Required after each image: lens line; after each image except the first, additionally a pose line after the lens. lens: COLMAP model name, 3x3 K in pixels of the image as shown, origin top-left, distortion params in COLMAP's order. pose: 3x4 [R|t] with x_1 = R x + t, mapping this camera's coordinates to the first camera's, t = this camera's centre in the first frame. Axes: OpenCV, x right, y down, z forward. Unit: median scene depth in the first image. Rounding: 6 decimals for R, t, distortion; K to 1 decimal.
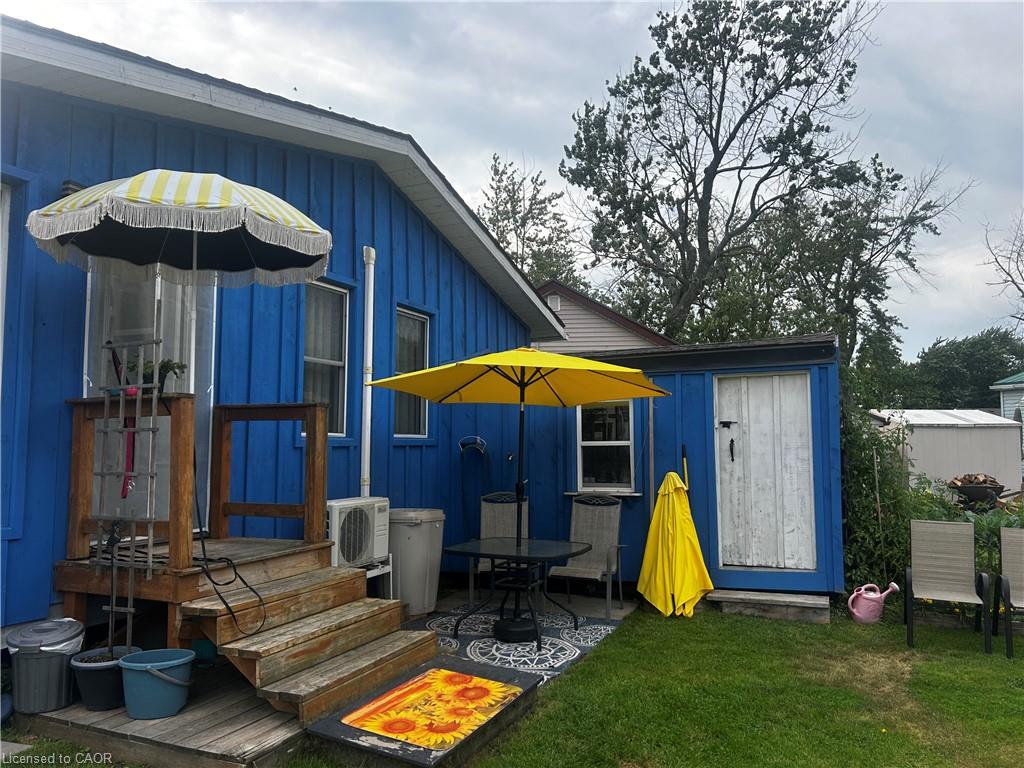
lens RADIAL K [[751.9, 0, 510.8], [0, 751.9, 400.8], [0, 0, 1]] dist [0.002452, -0.000490]
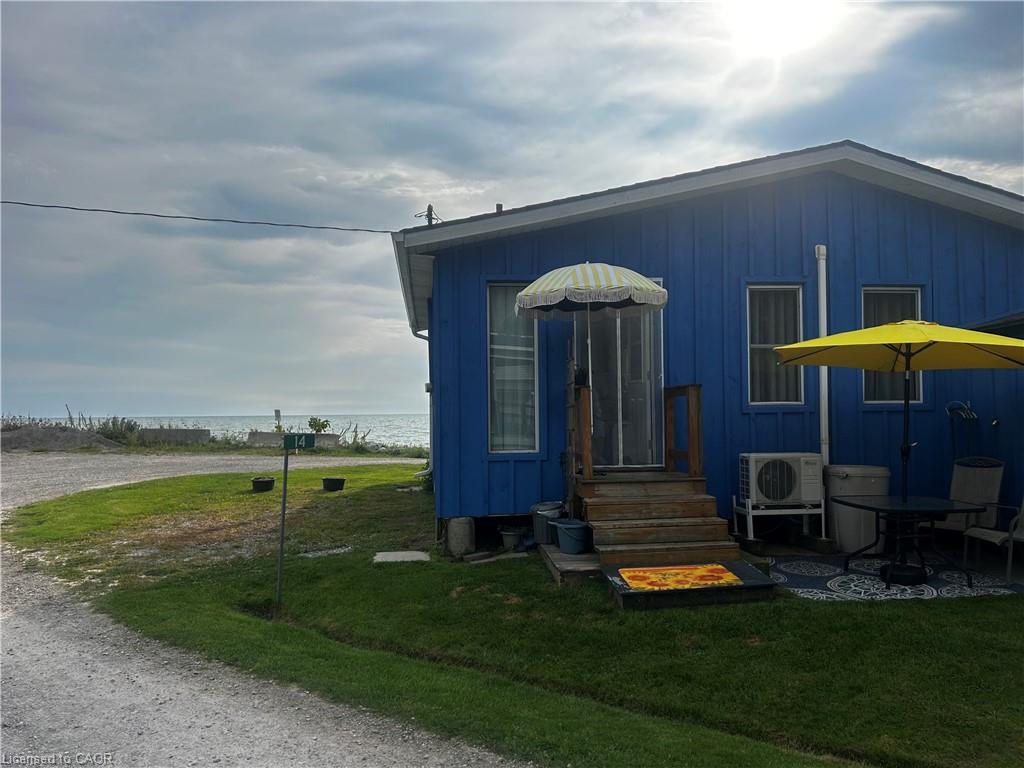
lens RADIAL K [[751.9, 0, 510.8], [0, 751.9, 400.8], [0, 0, 1]] dist [0.002452, -0.000490]
pose [[0.505599, -0.022143, -0.862484, 0.647317], [0.060504, 0.998119, 0.009842, 0.000440], [0.860644, -0.057160, 0.505988, -0.046041]]
